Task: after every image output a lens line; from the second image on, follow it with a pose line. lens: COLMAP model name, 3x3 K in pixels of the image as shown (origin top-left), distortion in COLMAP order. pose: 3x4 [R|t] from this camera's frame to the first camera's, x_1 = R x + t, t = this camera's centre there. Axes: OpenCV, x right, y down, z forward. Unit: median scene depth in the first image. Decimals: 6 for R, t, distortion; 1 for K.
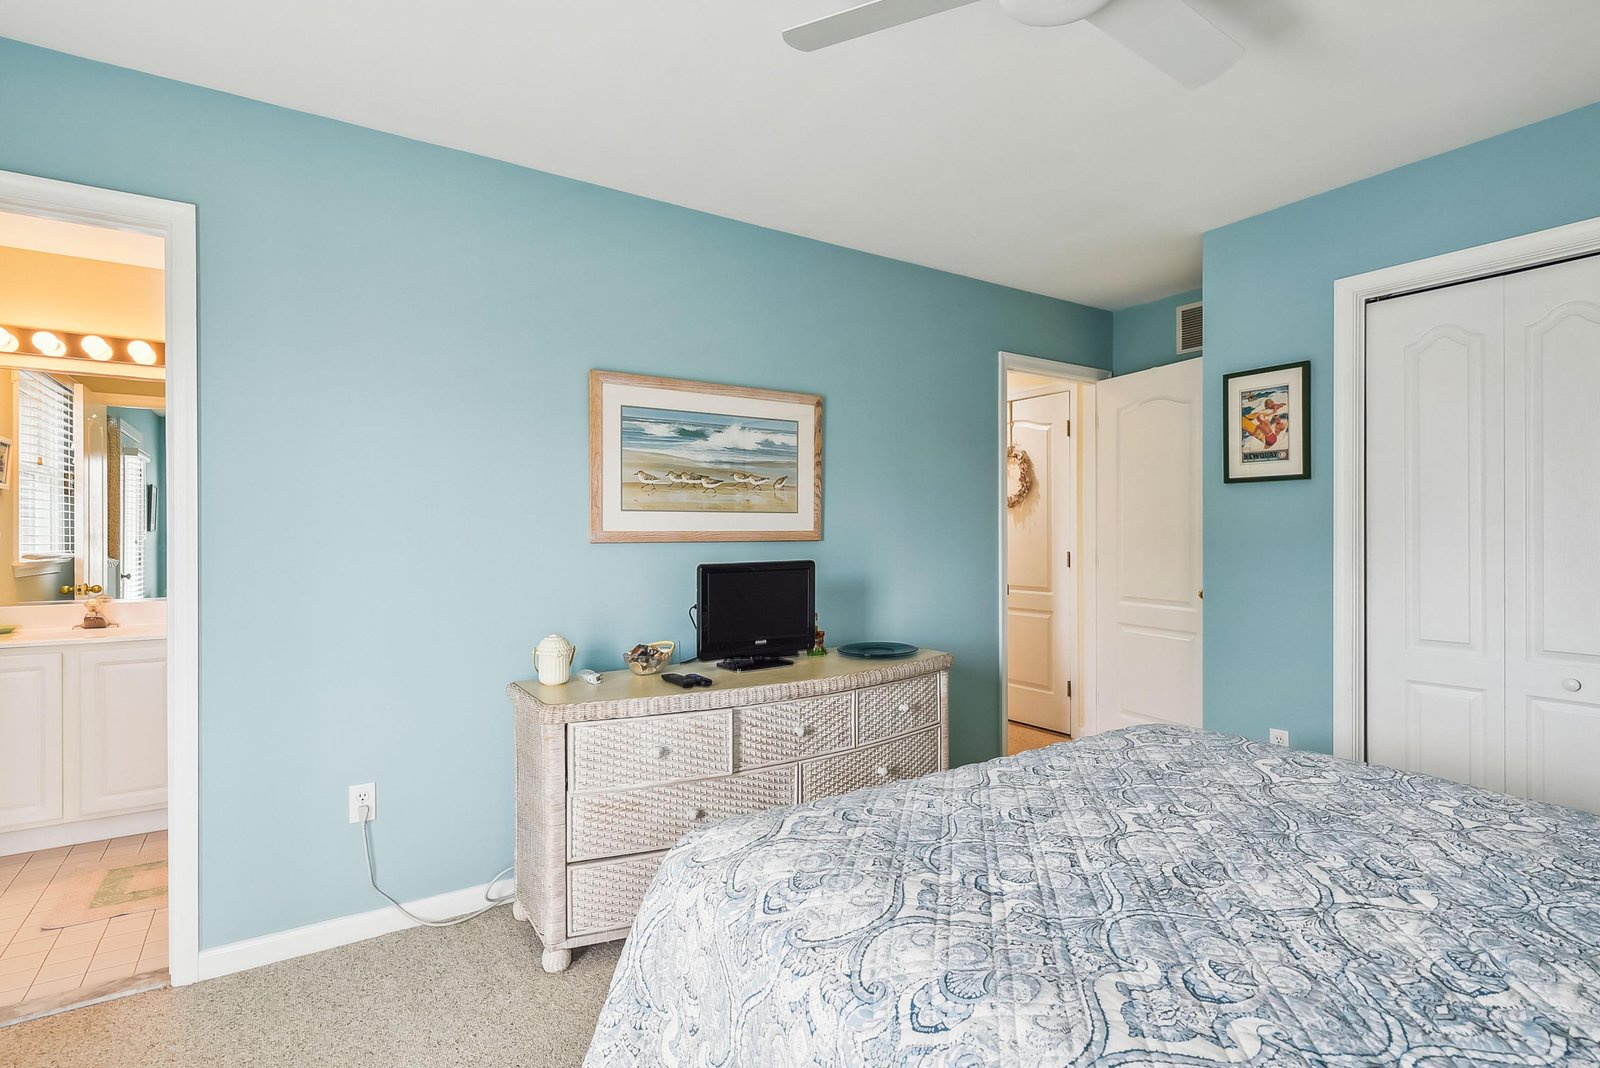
lens RADIAL K [[801.9, 0, 805.6], [0, 801.9, 531.2], [0, 0, 1]] dist [-0.002671, -0.000218]
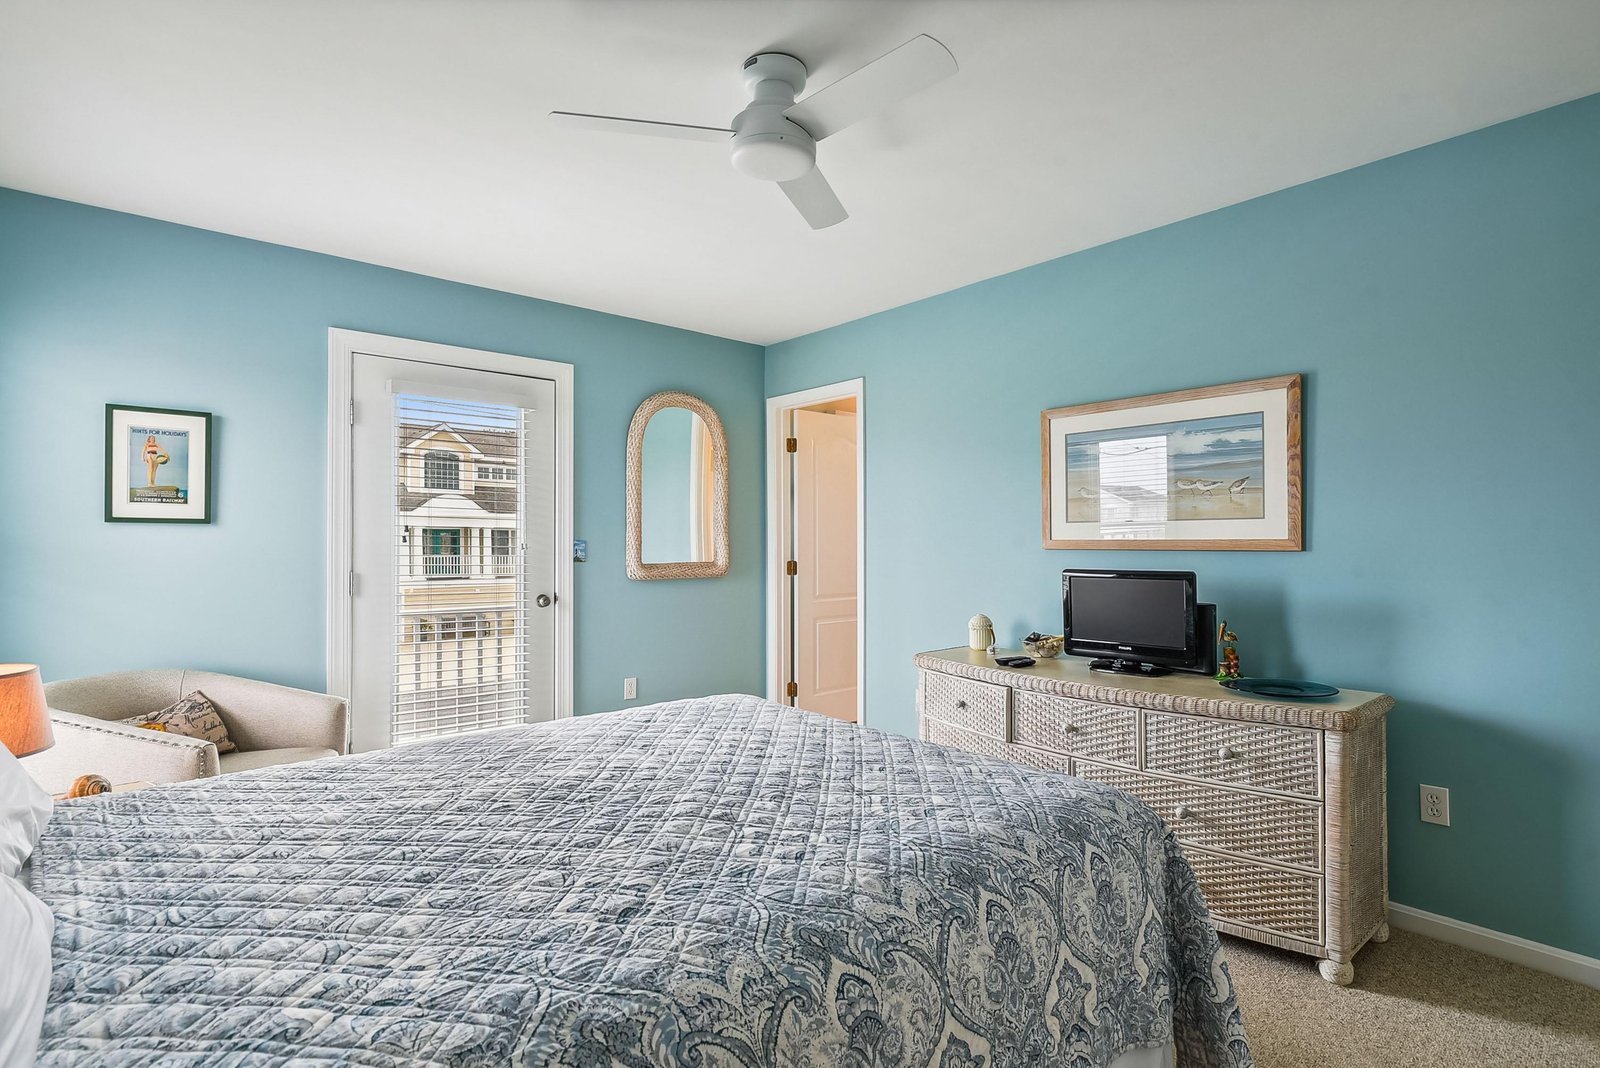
lens RADIAL K [[801.9, 0, 805.2], [0, 801.9, 534.3], [0, 0, 1]] dist [-0.002671, -0.000218]
pose [[0.088049, -0.010483, -0.996061, 0.831152], [-0.007703, 0.999908, -0.011204, 0.007643], [0.996086, 0.008659, 0.087960, 0.457638]]
